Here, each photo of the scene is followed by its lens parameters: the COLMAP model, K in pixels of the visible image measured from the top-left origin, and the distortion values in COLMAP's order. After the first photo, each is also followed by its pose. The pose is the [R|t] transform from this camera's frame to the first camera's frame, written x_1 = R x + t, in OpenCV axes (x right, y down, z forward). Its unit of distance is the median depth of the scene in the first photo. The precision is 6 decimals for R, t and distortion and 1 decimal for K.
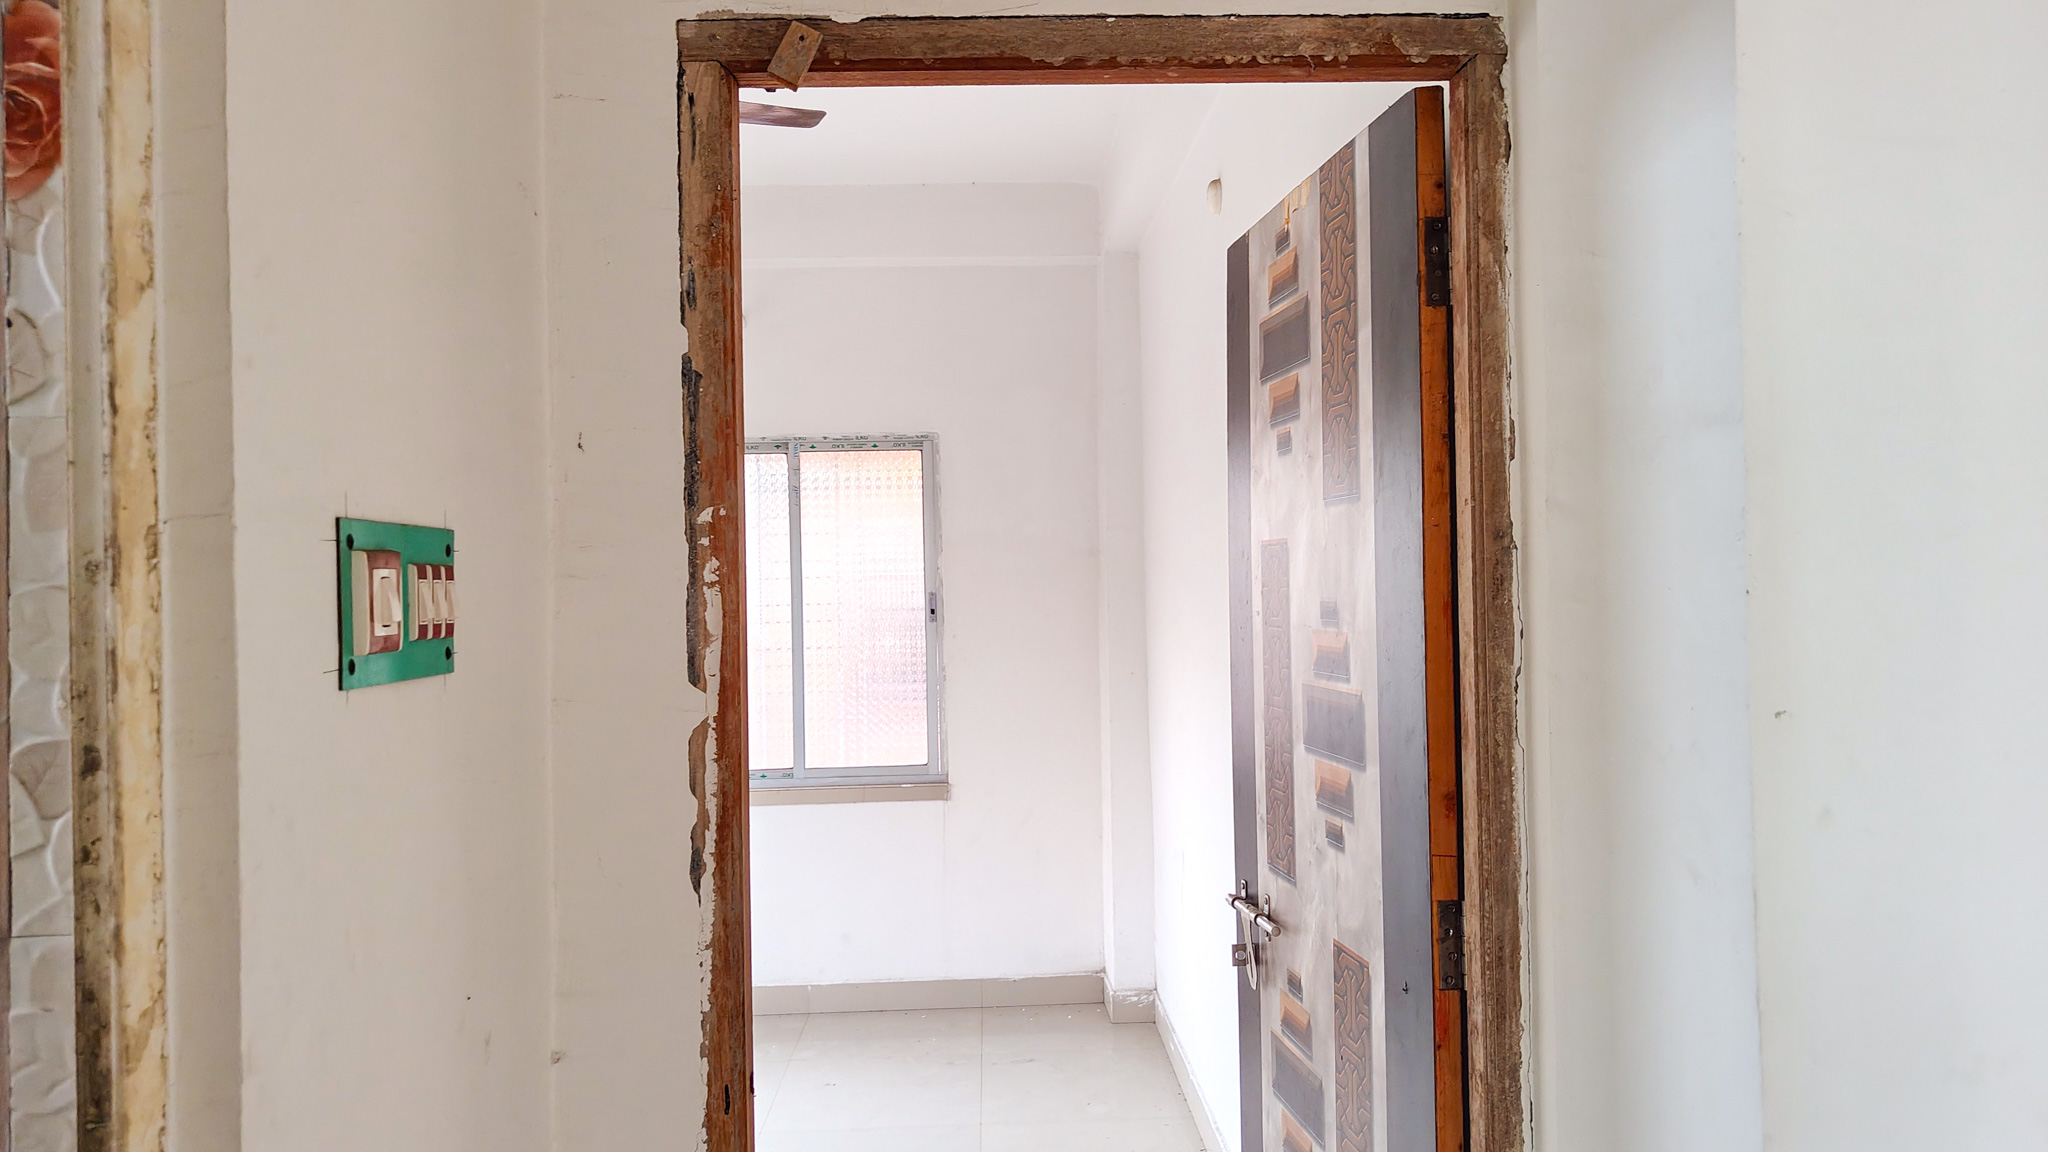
lens RADIAL K [[1463.6, 0, 1040.2], [0, 1463.6, 542.7], [0, 0, 1]] dist [0.030967, -0.029734]
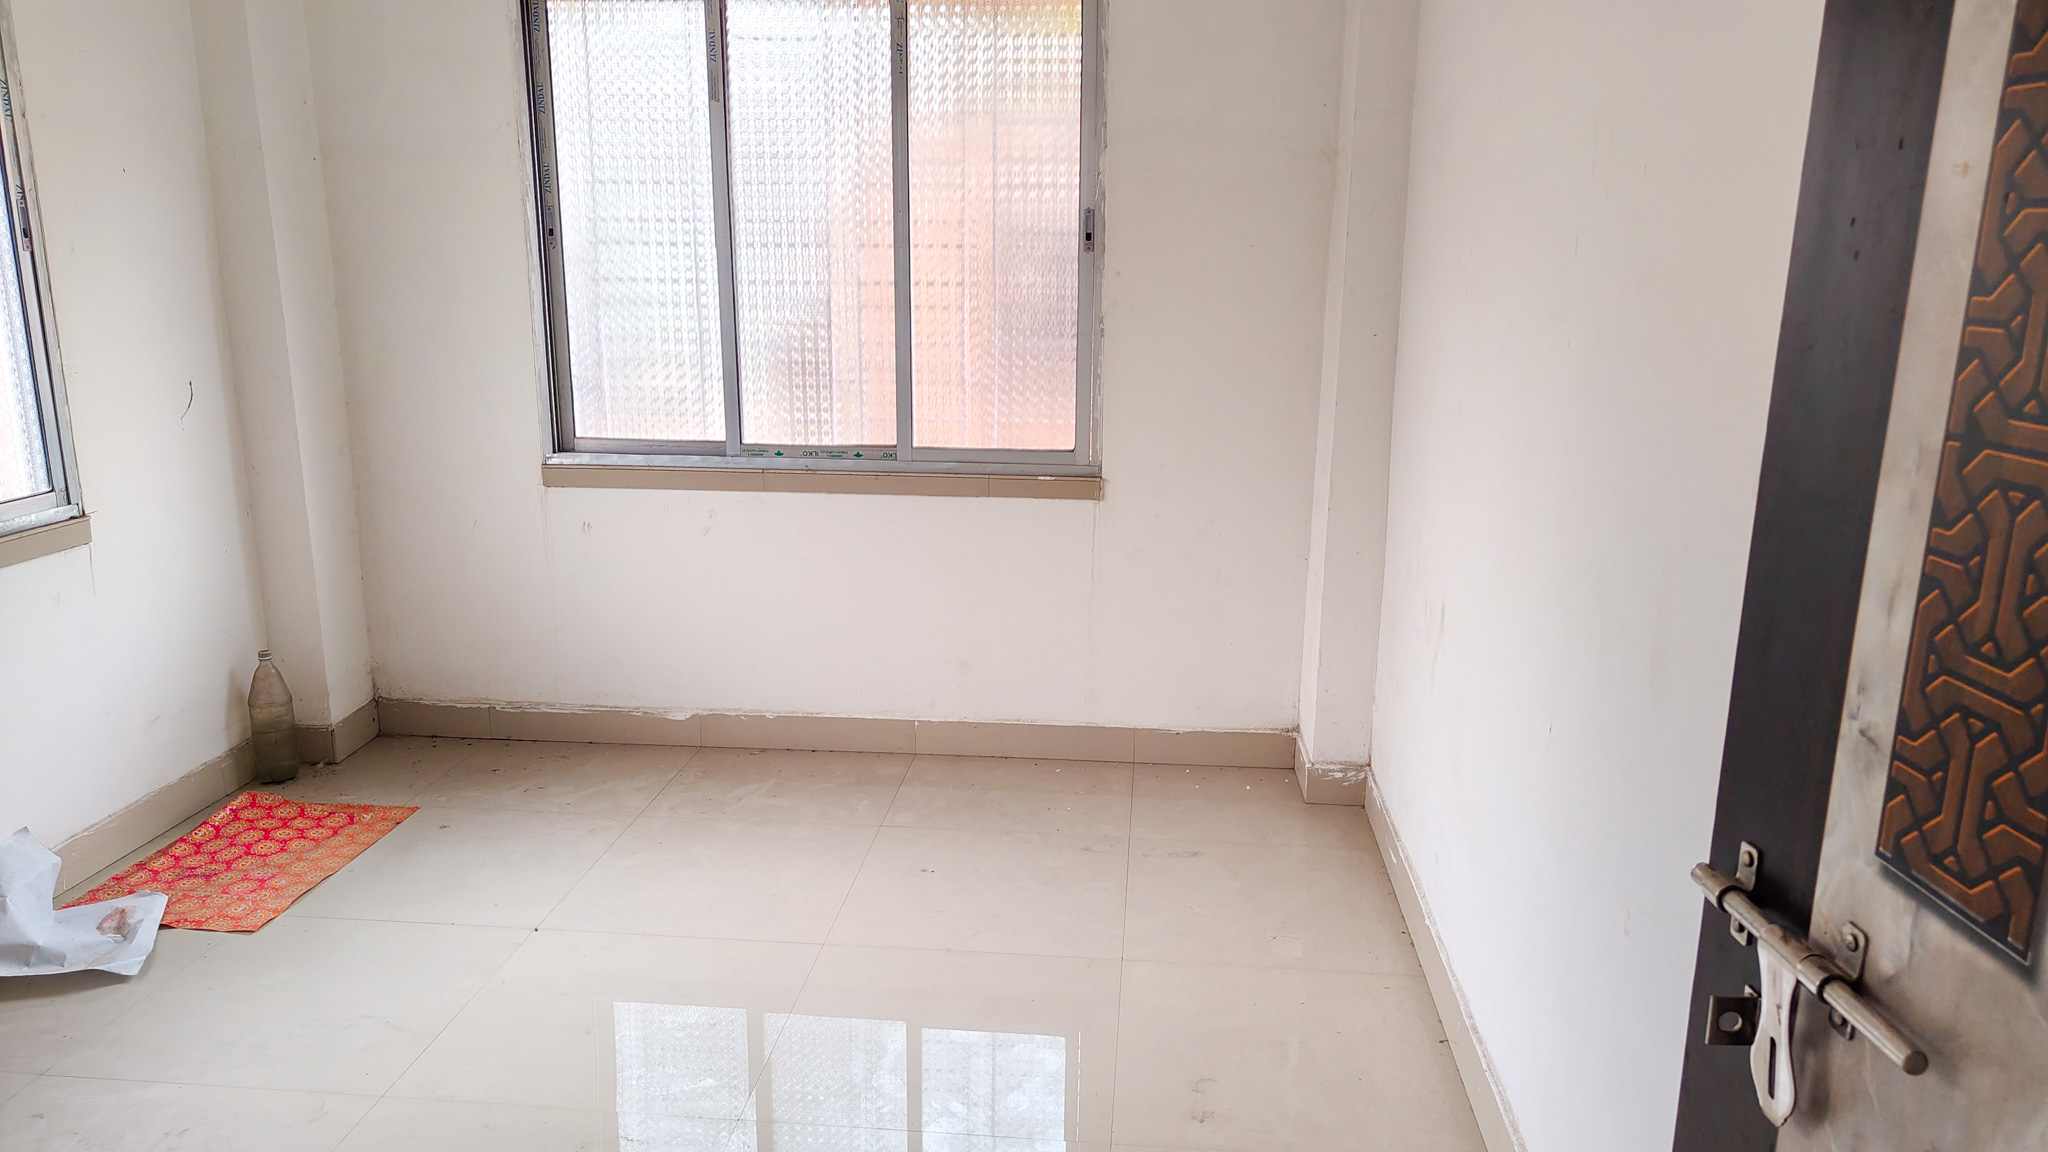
lens RADIAL K [[1463.6, 0, 1006.5], [0, 1463.6, 594.0], [0, 0, 1]] dist [0.030967, -0.029734]
pose [[0.989811, 0.058918, -0.129625, -0.016592], [-0.022241, 0.963173, 0.267960, 0.036273], [0.140639, -0.262347, 0.954670, 0.407459]]
